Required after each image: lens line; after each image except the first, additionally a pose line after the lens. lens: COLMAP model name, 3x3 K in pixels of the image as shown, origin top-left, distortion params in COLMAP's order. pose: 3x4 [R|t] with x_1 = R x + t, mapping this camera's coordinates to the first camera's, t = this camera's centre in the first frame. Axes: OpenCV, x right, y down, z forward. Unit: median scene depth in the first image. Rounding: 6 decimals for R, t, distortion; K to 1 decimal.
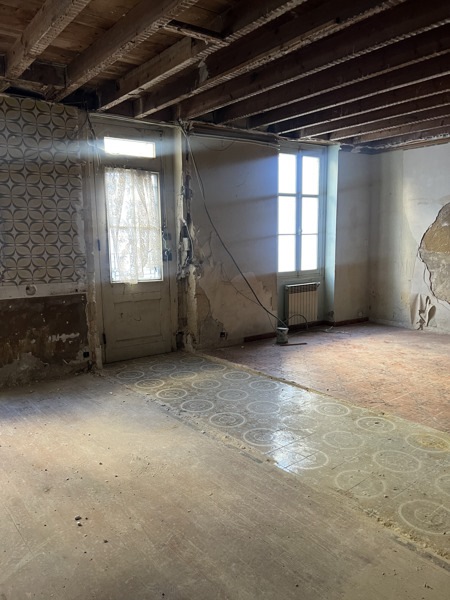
lens RADIAL K [[448.7, 0, 225.0], [0, 448.7, 300.0], [0, 0, 1]] dist [0.011774, -0.003422]
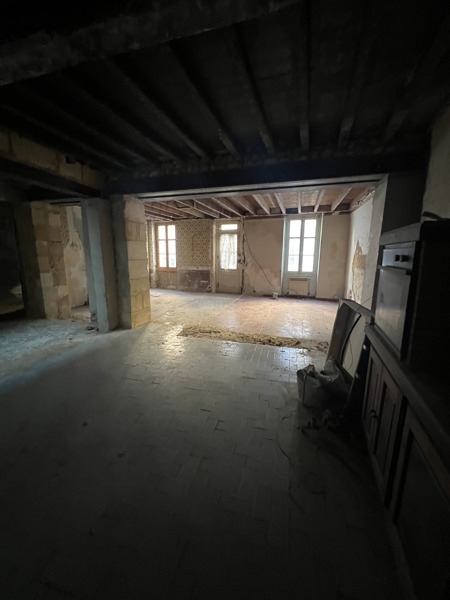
lens RADIAL K [[238.2, 0, 225.9], [0, 238.2, 298.9], [0, 0, 1]] dist [-0.001444, -0.000015]
pose [[0.566102, 0.170557, -0.806498, 1.326076], [-0.132973, 0.984443, 0.114852, -0.025537], [0.813540, 0.042224, 0.579975, 0.012834]]
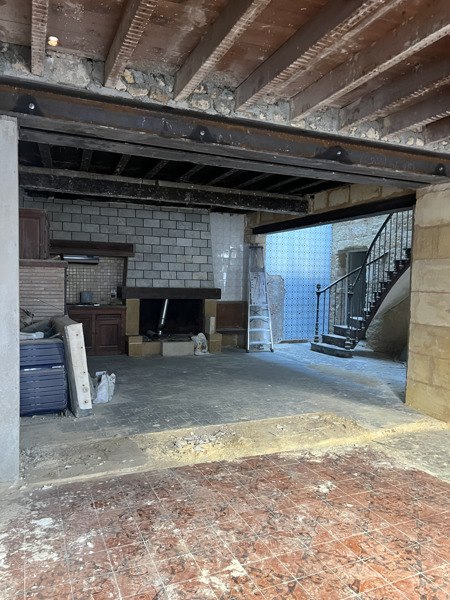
lens RADIAL K [[475.0, 0, 225.0], [0, 475.0, 300.0], [0, 0, 1]] dist [0.003171, -0.003692]
pose [[-0.959594, -0.016338, 0.280914, 0.460889], [0.034125, 0.984188, 0.173811, -0.207977], [-0.279312, 0.176374, -0.943863, 1.415199]]
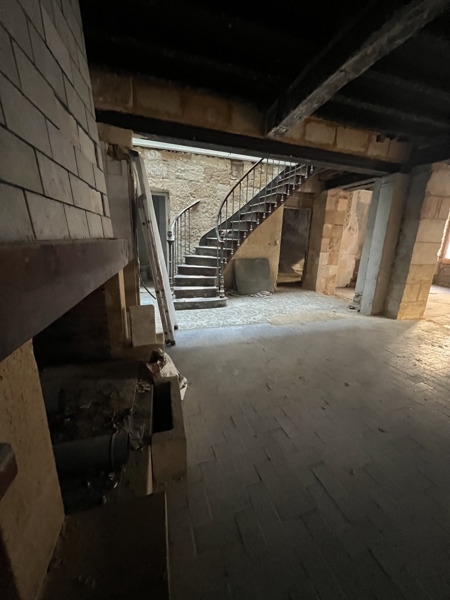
lens RADIAL K [[238.2, 0, 225.9], [0, 238.2, 298.9], [0, 0, 1]] dist [-0.001444, -0.000015]
pose [[-0.373769, 0.231220, -0.898239, 1.342070], [-0.158054, 0.938388, 0.307323, 0.016757], [0.913956, 0.256838, -0.314195, -0.046714]]
